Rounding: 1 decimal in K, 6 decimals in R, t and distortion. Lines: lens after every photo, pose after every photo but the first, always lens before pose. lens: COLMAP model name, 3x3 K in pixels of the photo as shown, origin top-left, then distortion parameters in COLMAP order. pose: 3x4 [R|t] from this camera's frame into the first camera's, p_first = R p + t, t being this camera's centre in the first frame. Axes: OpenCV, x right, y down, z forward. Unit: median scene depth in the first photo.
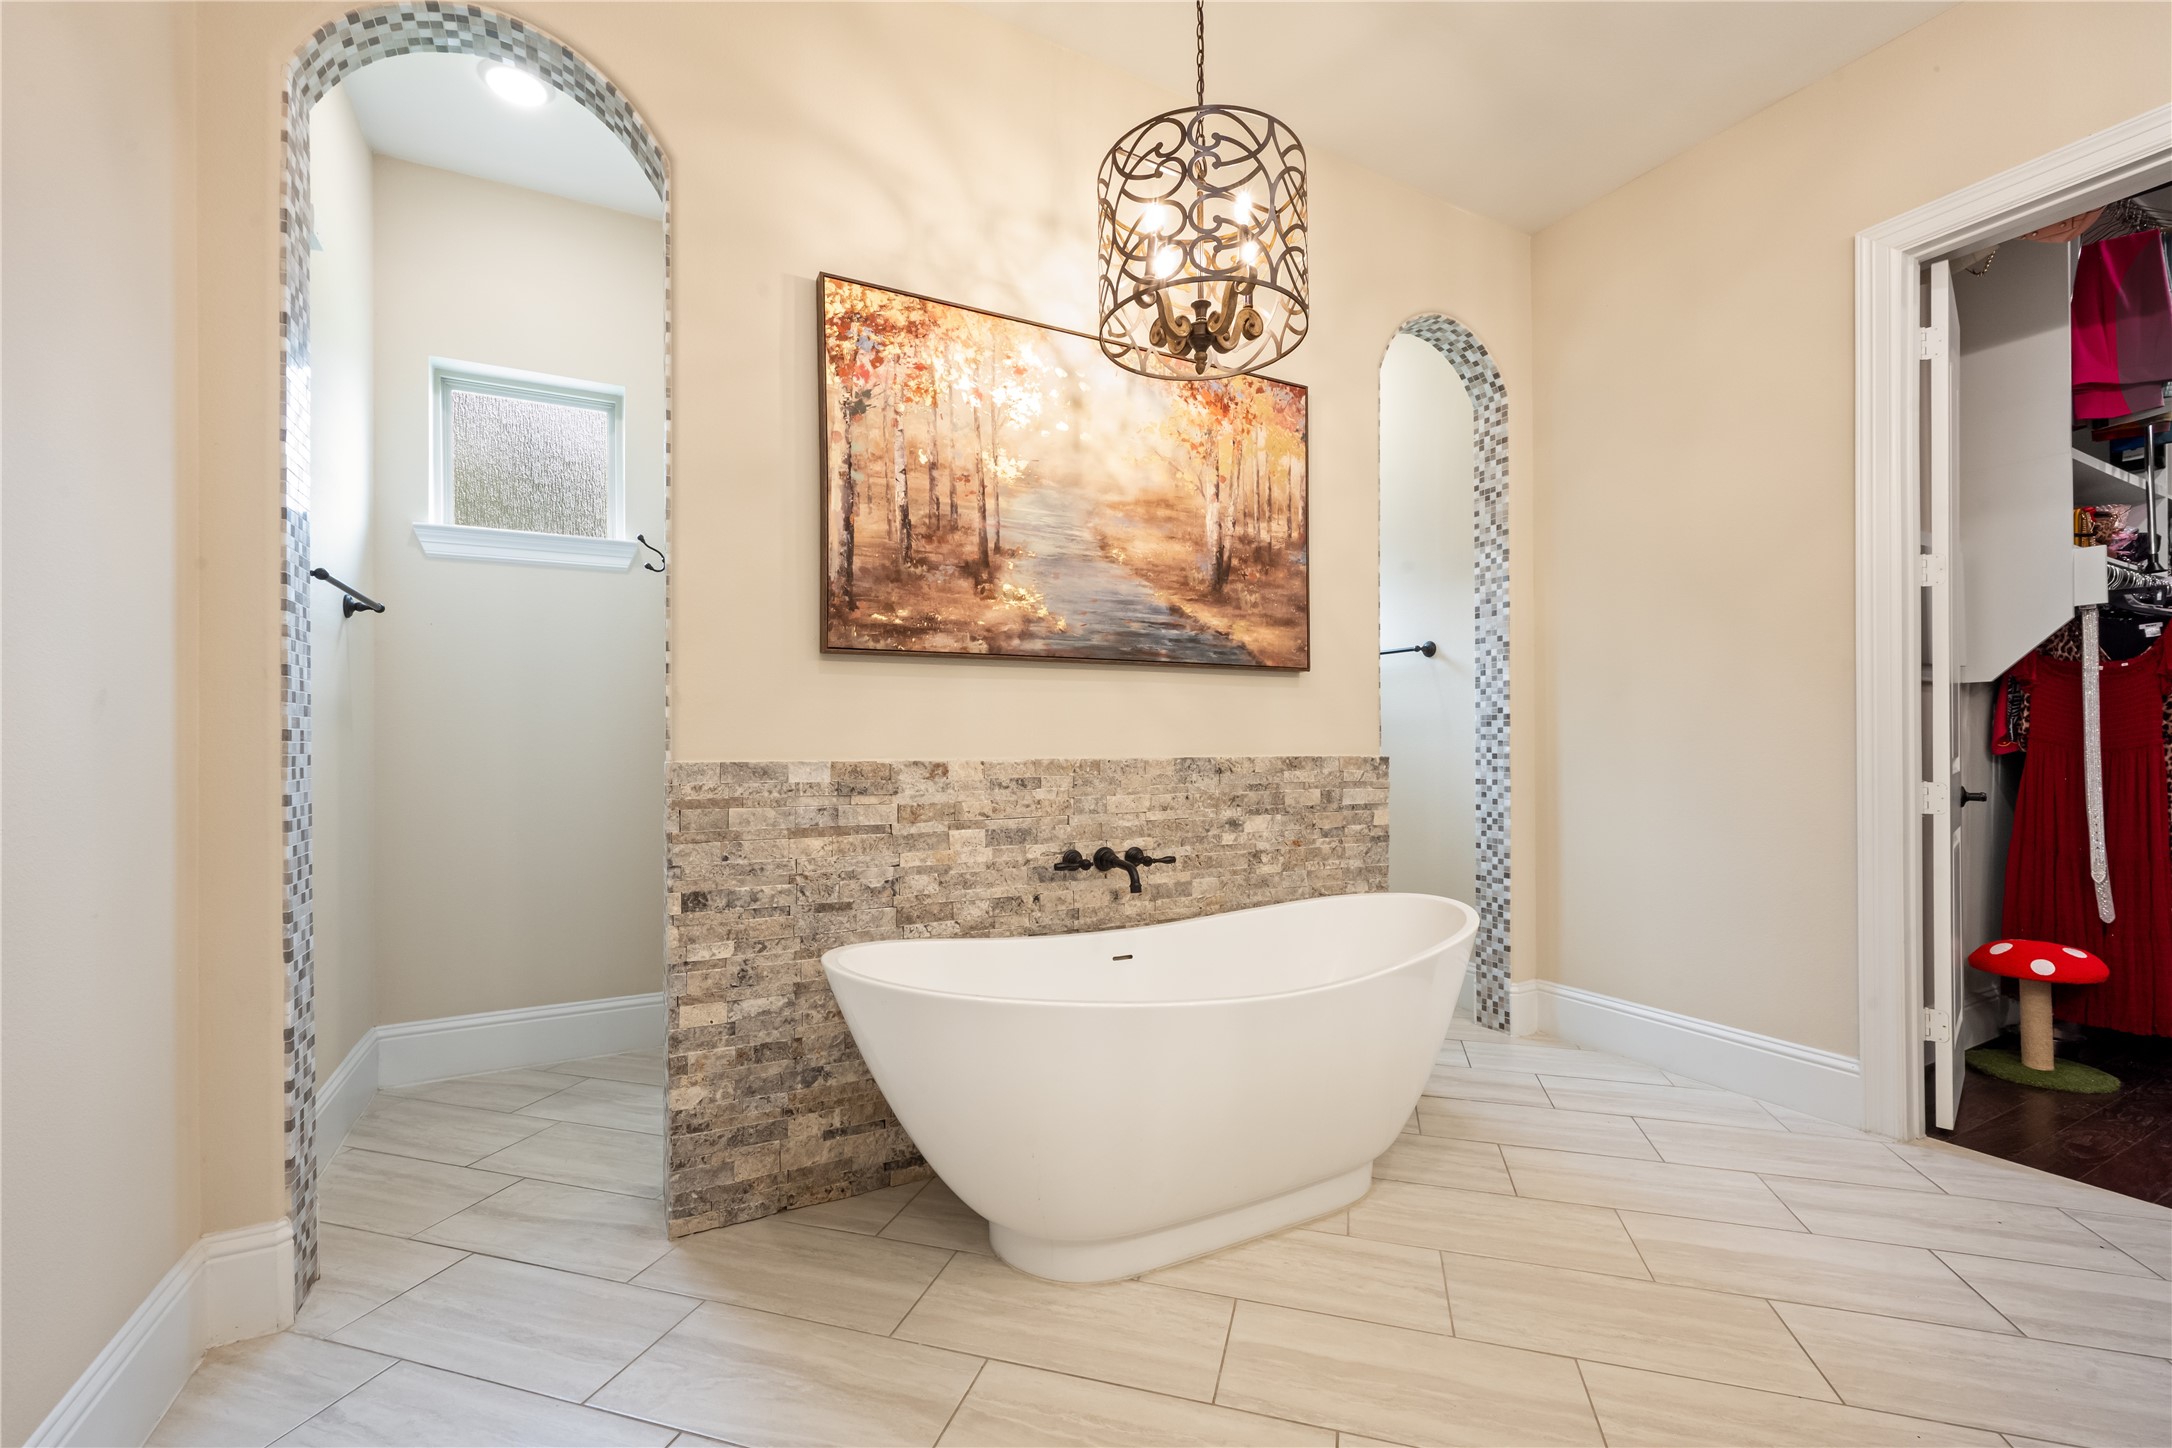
lens RADIAL K [[906.8, 0, 1085.1], [0, 906.8, 745.0], [0, 0, 1]] dist [0.003248, 0.000126]
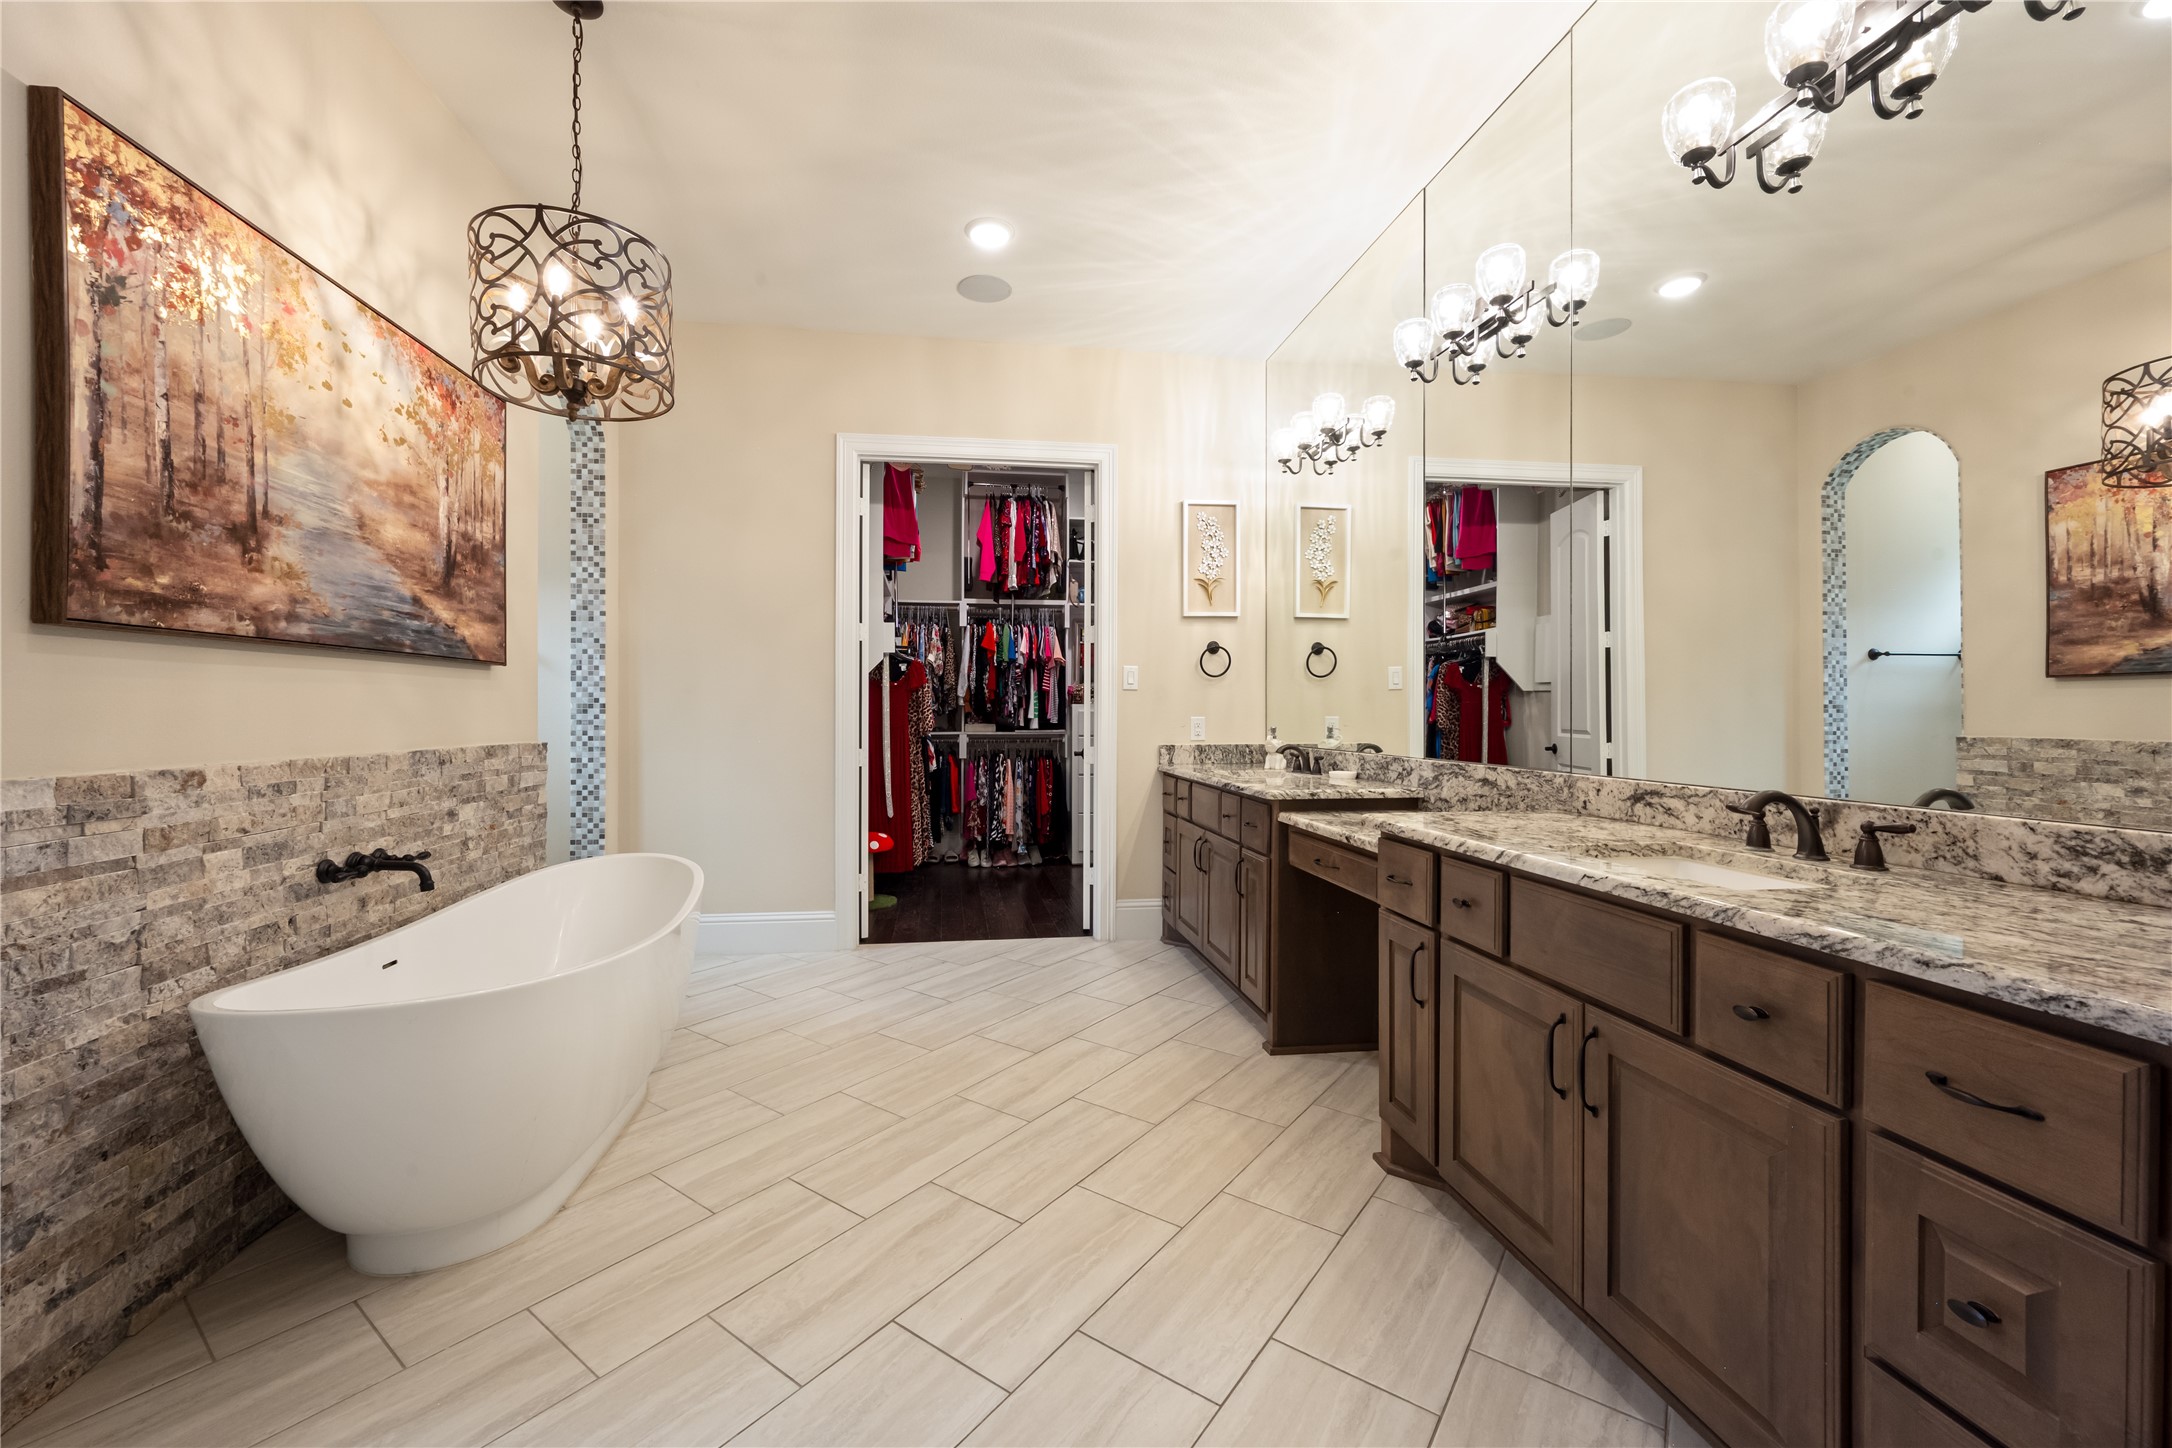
lens RADIAL K [[874.1, 0, 1086.7], [0, 874.1, 716.1], [0, 0, 1]] dist [0.002594, 0.000111]
pose [[0.322935, -0.000917, 0.946421, -0.622273], [-0.003500, 0.999992, 0.002163, -0.031949], [-0.946415, -0.004011, 0.322929, 0.014373]]
